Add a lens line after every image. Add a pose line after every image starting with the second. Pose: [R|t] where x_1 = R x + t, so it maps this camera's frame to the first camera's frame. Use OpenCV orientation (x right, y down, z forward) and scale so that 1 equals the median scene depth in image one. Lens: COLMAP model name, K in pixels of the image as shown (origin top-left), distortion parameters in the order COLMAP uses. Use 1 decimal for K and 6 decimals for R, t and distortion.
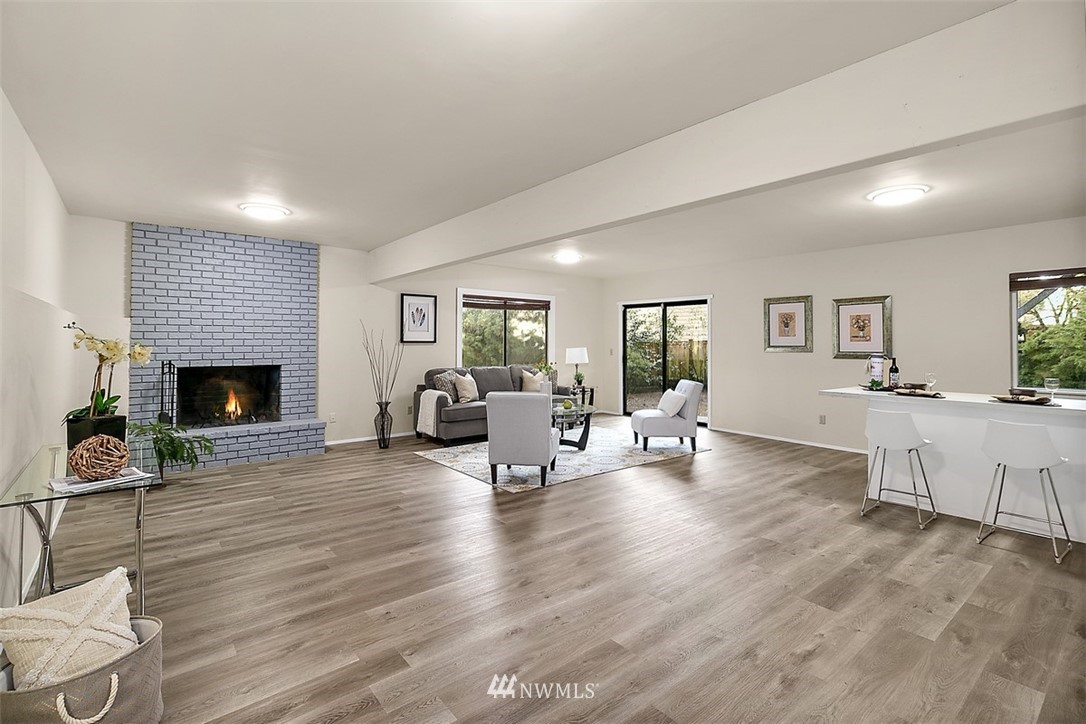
lens RADIAL K [[507.9, 0, 545.2], [0, 507.9, 359.3], [0, 0, 1]] dist [0.000638, -0.000558]
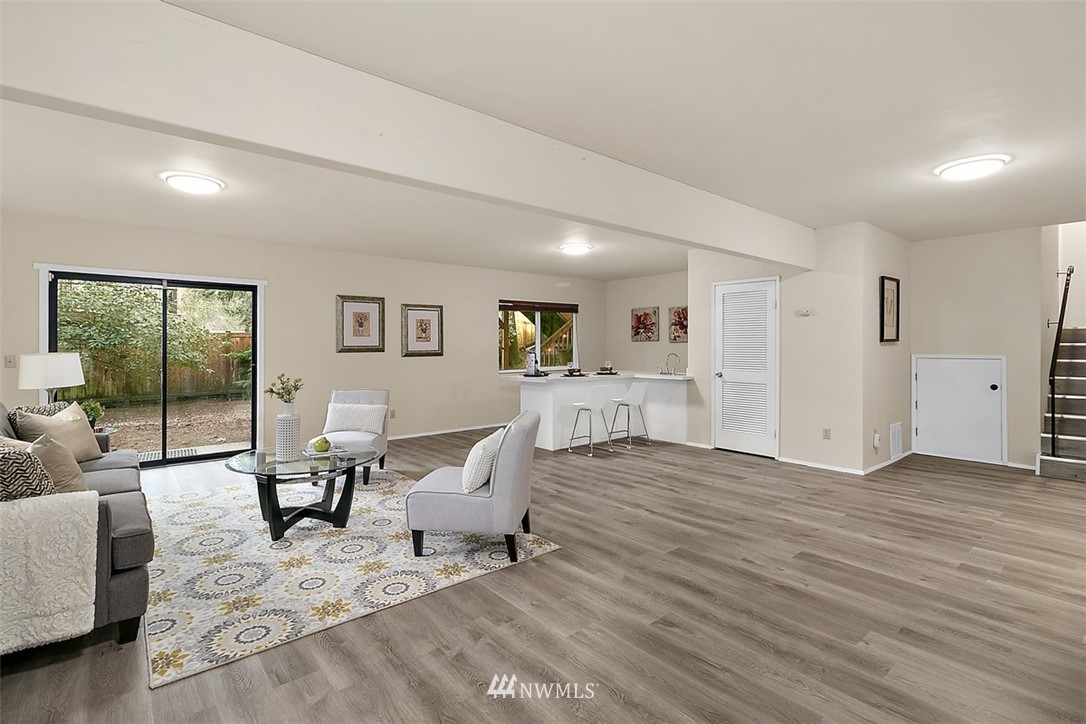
lens RADIAL K [[507.9, 0, 544.7], [0, 507.9, 352.4], [0, 0, 1]] dist [0.000638, -0.000558]
pose [[-0.021153, -0.018266, 0.999609, -0.560286], [0.030564, 0.999354, 0.018908, -0.023941], [-0.999309, 0.030952, -0.020581, 0.729682]]
